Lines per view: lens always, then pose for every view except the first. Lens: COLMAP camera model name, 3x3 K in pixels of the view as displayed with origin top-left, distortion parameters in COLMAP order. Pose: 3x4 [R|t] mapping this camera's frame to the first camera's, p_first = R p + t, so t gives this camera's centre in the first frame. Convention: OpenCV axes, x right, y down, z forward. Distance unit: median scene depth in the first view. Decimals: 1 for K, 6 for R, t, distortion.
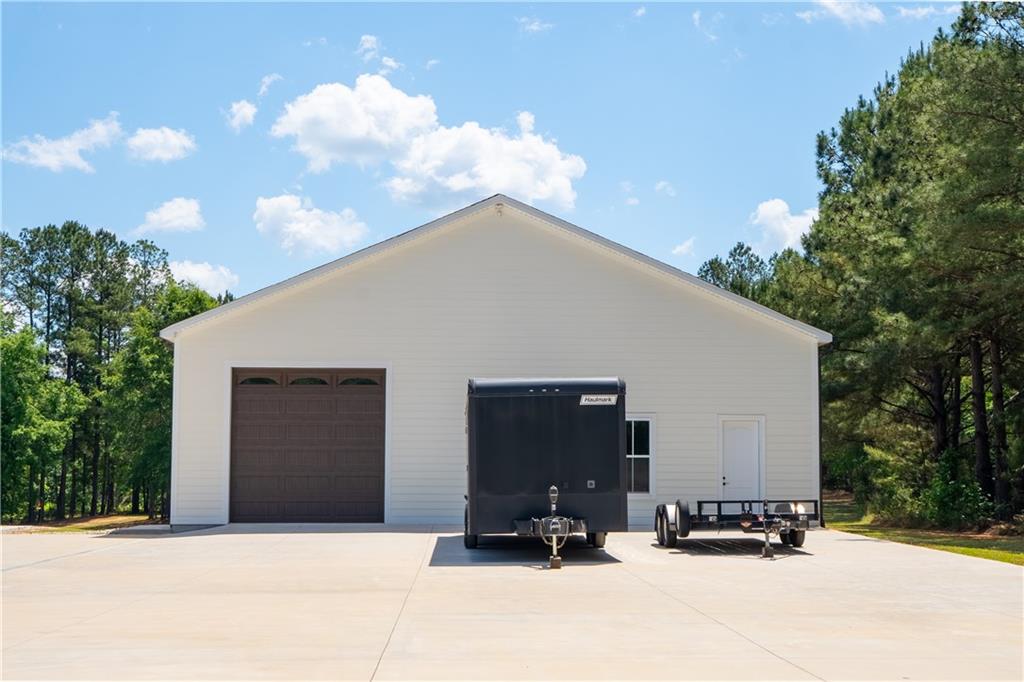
lens RADIAL K [[1545.2, 0, 511.7], [0, 1545.2, 312.9], [0, 0, 1]] dist [0.025537, 0.039850]
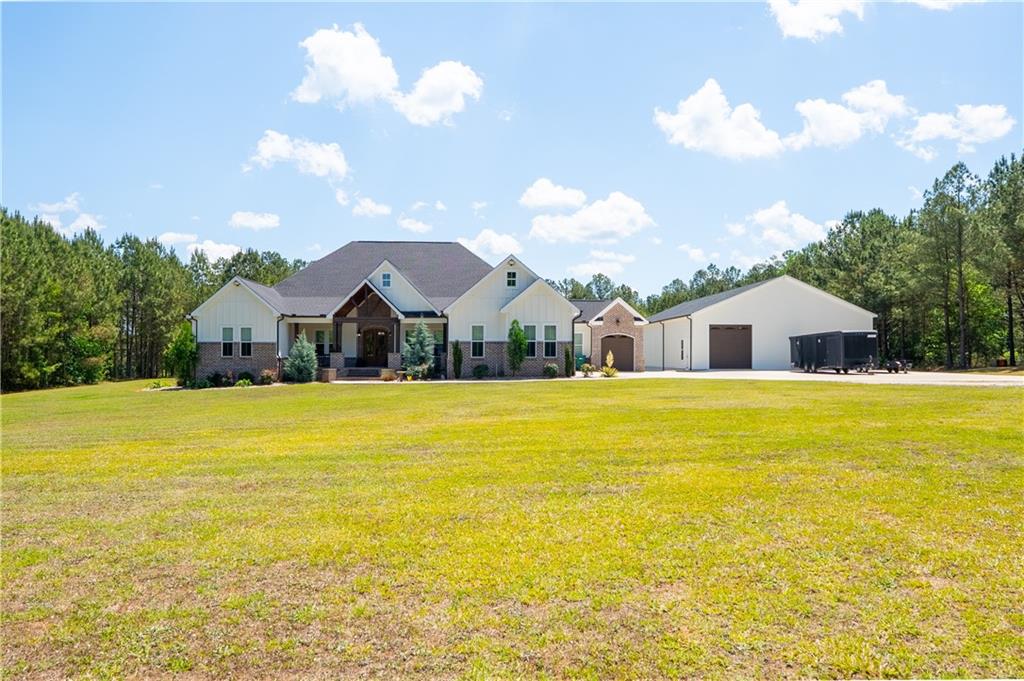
lens RADIAL K [[777.4, 0, 505.0], [0, 777.4, 344.6], [0, 0, 1]] dist [0.002304, -0.066276]
pose [[0.999887, 0.002077, 0.014904, -0.427188], [-0.003294, 0.996616, 0.082134, -0.039062], [-0.014683, -0.082174, 0.996510, -0.463425]]
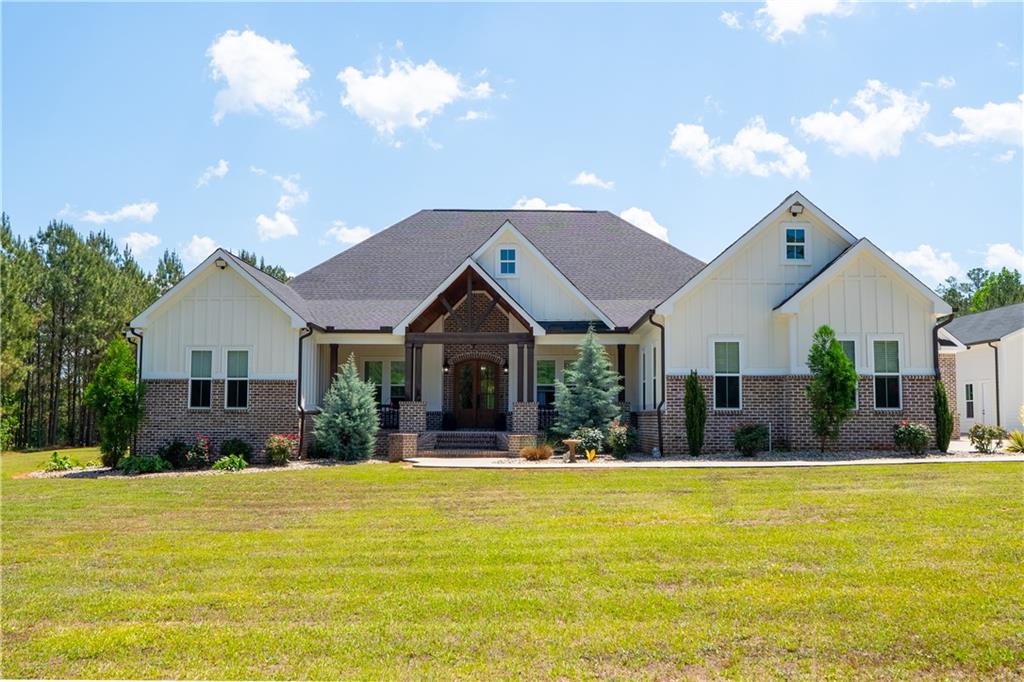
lens RADIAL K [[904.9, 0, 512.0], [0, 904.9, 341.0], [0, 0, 1]] dist [-0.059181, 0.172974]
pose [[0.999951, 0.002677, -0.009513, -0.538387], [-0.002554, 0.999912, 0.012993, -0.000211], [0.009547, -0.012968, 0.999870, -0.117057]]
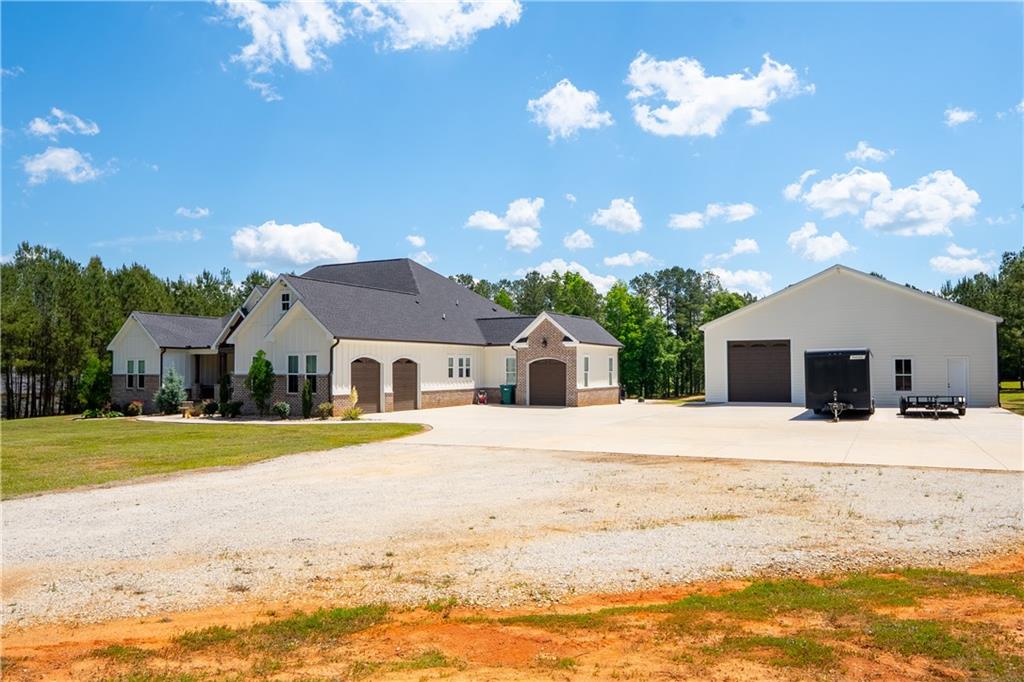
lens RADIAL K [[760.7, 0, 515.2], [0, 760.7, 322.8], [0, 0, 1]] dist [-0.068662, 0.054567]
pose [[0.876399, -0.035016, -0.480310, 0.072856], [0.053539, 0.998255, 0.024916, -0.028413], [0.478600, -0.047552, 0.876745, -0.166167]]
